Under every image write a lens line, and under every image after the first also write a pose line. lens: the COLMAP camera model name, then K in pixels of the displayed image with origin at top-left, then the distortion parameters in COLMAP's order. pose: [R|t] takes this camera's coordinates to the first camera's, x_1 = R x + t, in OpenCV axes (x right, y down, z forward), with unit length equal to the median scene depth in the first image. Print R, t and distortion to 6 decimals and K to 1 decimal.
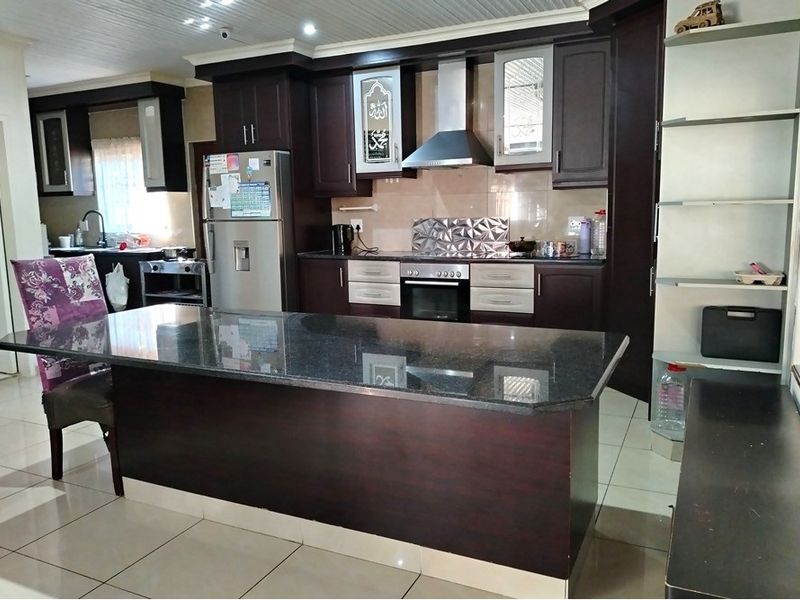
lens RADIAL K [[623.3, 0, 400.1], [0, 623.3, 302.8], [0, 0, 1]] dist [0.056031, -0.086359]
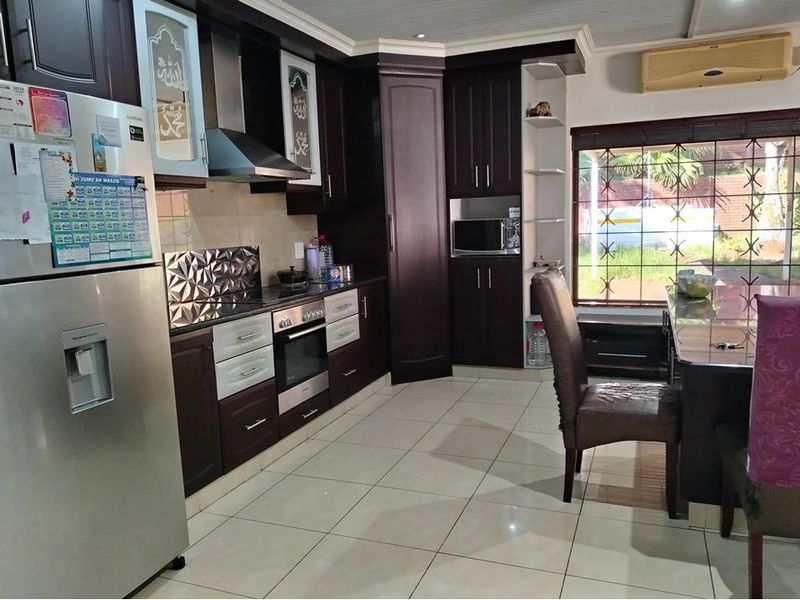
lens RADIAL K [[623.3, 0, 400.1], [0, 623.3, 296.3], [0, 0, 1]] dist [0.056031, -0.086359]
pose [[-0.072589, -0.102949, 0.992034, -0.652592], [0.183671, 0.976267, 0.114752, -0.128257], [-0.980304, 0.190538, -0.051958, 0.850071]]
